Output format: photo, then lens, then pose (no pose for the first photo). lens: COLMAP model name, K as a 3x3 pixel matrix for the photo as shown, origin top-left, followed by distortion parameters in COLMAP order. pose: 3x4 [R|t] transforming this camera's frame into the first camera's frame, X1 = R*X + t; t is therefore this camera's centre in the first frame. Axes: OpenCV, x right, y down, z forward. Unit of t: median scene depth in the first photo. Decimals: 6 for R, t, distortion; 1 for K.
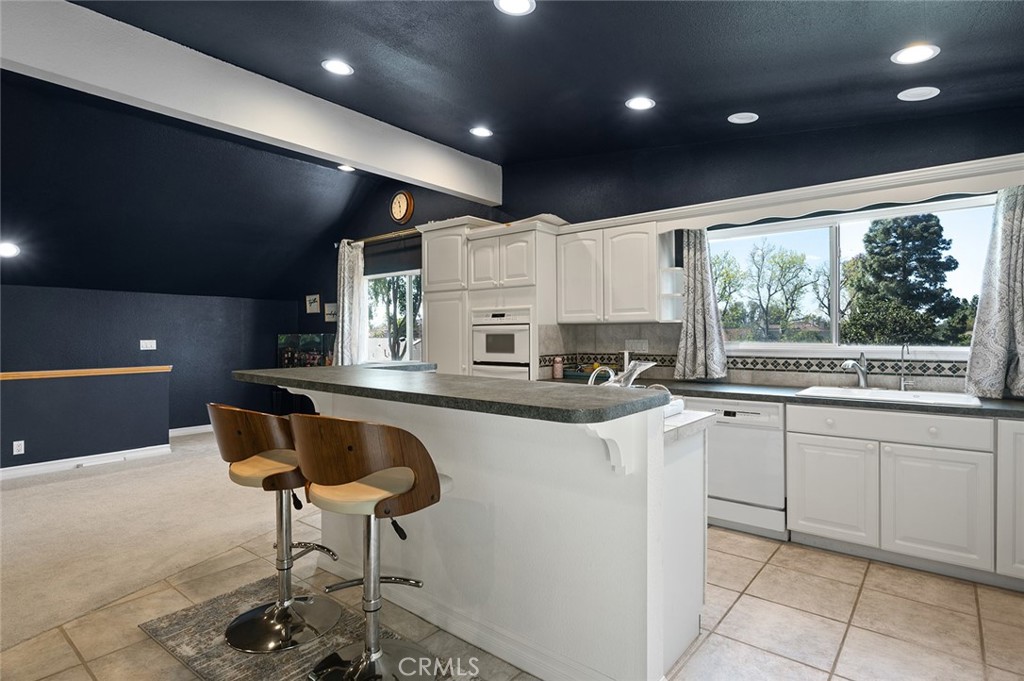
lens RADIAL K [[533.0, 0, 522.1], [0, 533.0, 343.0], [0, 0, 1]] dist [0.004305, 0.001376]
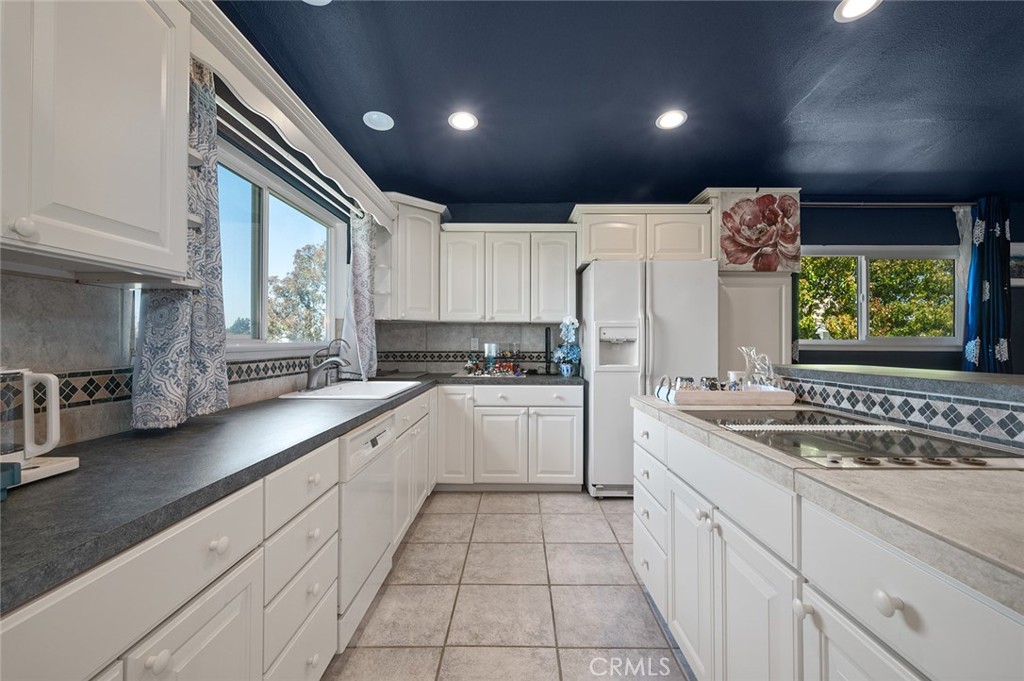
lens RADIAL K [[439.6, 0, 510.0], [0, 439.6, 336.8], [0, 0, 1]] dist [0.000118, 0.000225]
pose [[-0.608184, 0.013161, 0.793687, -0.142245], [0.015281, 0.999871, -0.004870, 0.005138], [-0.793649, 0.009166, -0.608306, 1.093889]]
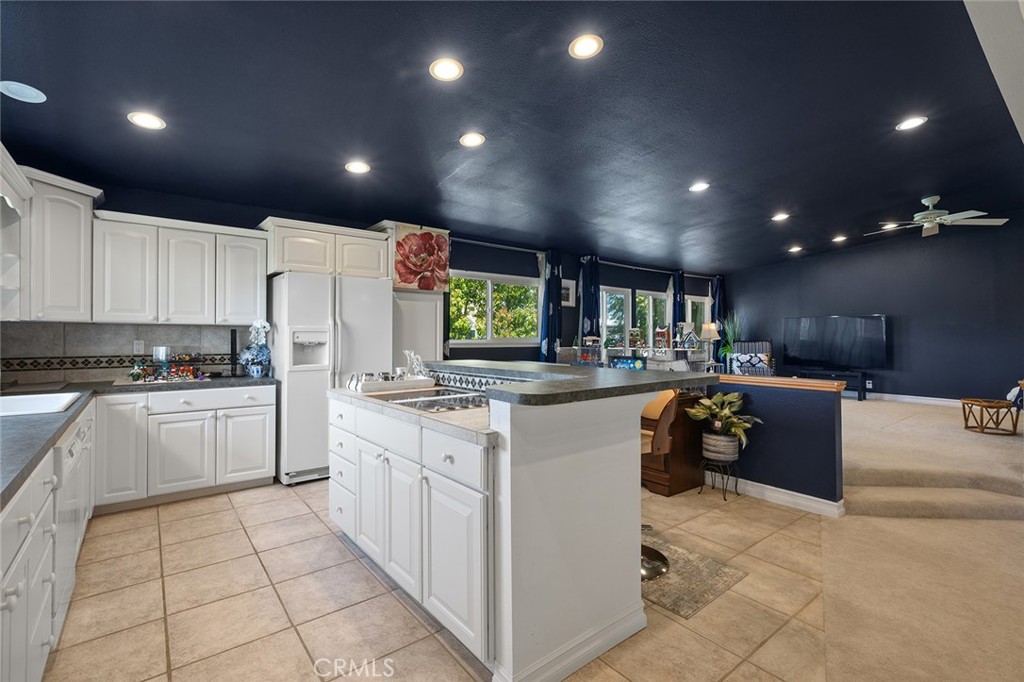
lens RADIAL K [[471.4, 0, 513.6], [0, 471.4, 334.4], [0, 0, 1]] dist [-0.001899, 0.000099]
pose [[-0.972912, 0.003899, 0.231143, -0.274170], [0.007450, 0.999867, 0.014492, -0.020704], [-0.231055, 0.015822, -0.972812, 1.323376]]
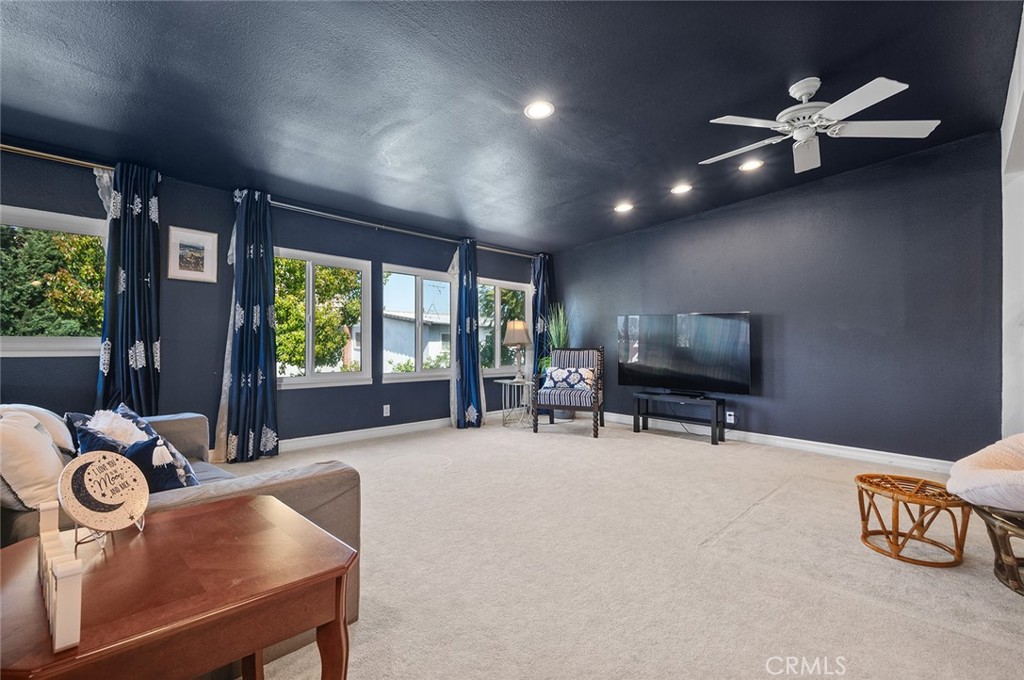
lens RADIAL K [[471.4, 0, 513.8], [0, 471.4, 327.6], [0, 0, 1]] dist [-0.001899, 0.000099]
pose [[-0.995151, -0.011363, 0.097698, -0.814724], [-0.011703, 0.999927, -0.002909, -0.008655], [-0.097658, -0.004039, -0.995212, 0.389035]]
